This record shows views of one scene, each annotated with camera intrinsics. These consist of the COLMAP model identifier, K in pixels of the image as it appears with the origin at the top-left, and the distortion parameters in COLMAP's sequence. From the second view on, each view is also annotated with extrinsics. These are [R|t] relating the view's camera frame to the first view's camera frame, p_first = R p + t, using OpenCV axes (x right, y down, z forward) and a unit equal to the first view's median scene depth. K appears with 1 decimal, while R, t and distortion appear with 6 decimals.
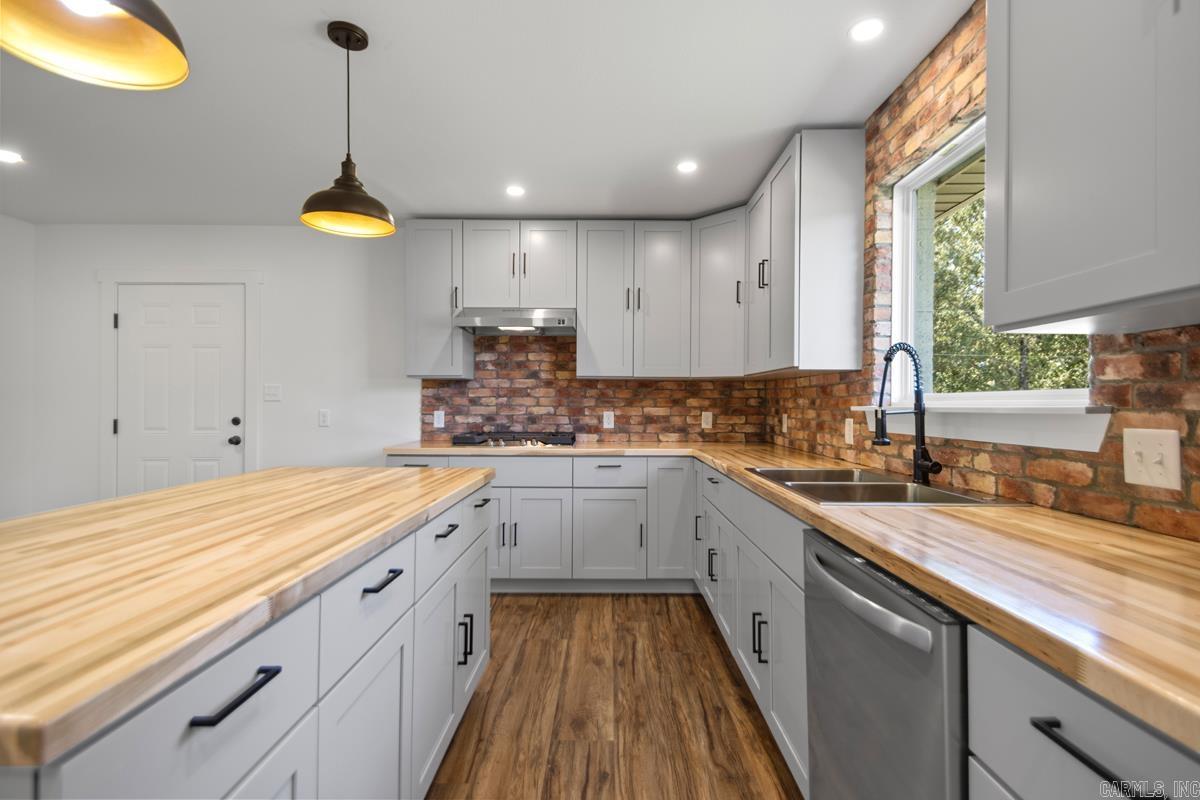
lens RADIAL K [[554.7, 0, 614.2], [0, 554.7, 400.9], [0, 0, 1]] dist [0.023434, -0.000346]
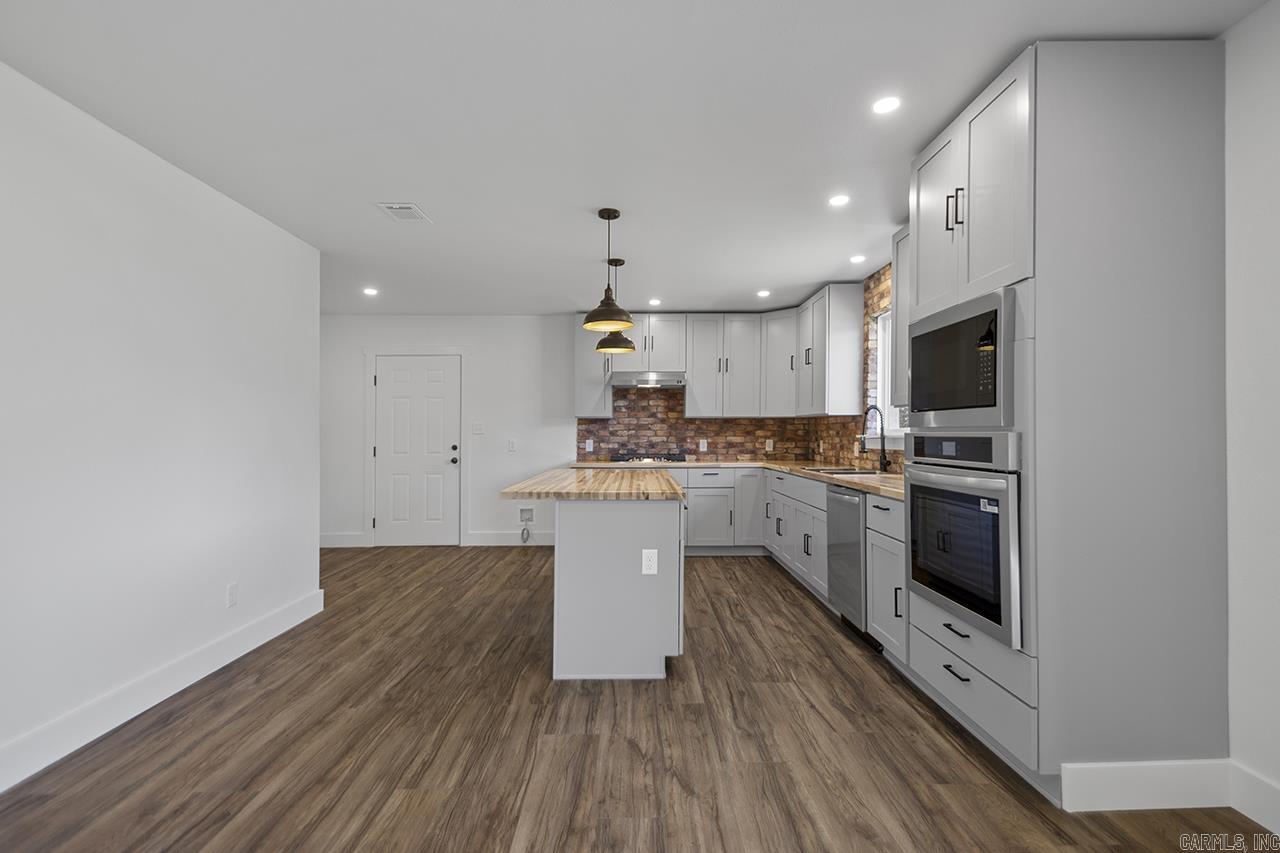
lens RADIAL K [[607.5, 0, 649.0], [0, 607.5, 438.1], [0, 0, 1]] dist [0.040028, -0.000218]
pose [[0.999896, -0.005008, 0.013548, -0.180900], [0.004865, 0.999932, 0.010558, -0.003178], [-0.013600, -0.010491, 0.999852, -0.637180]]
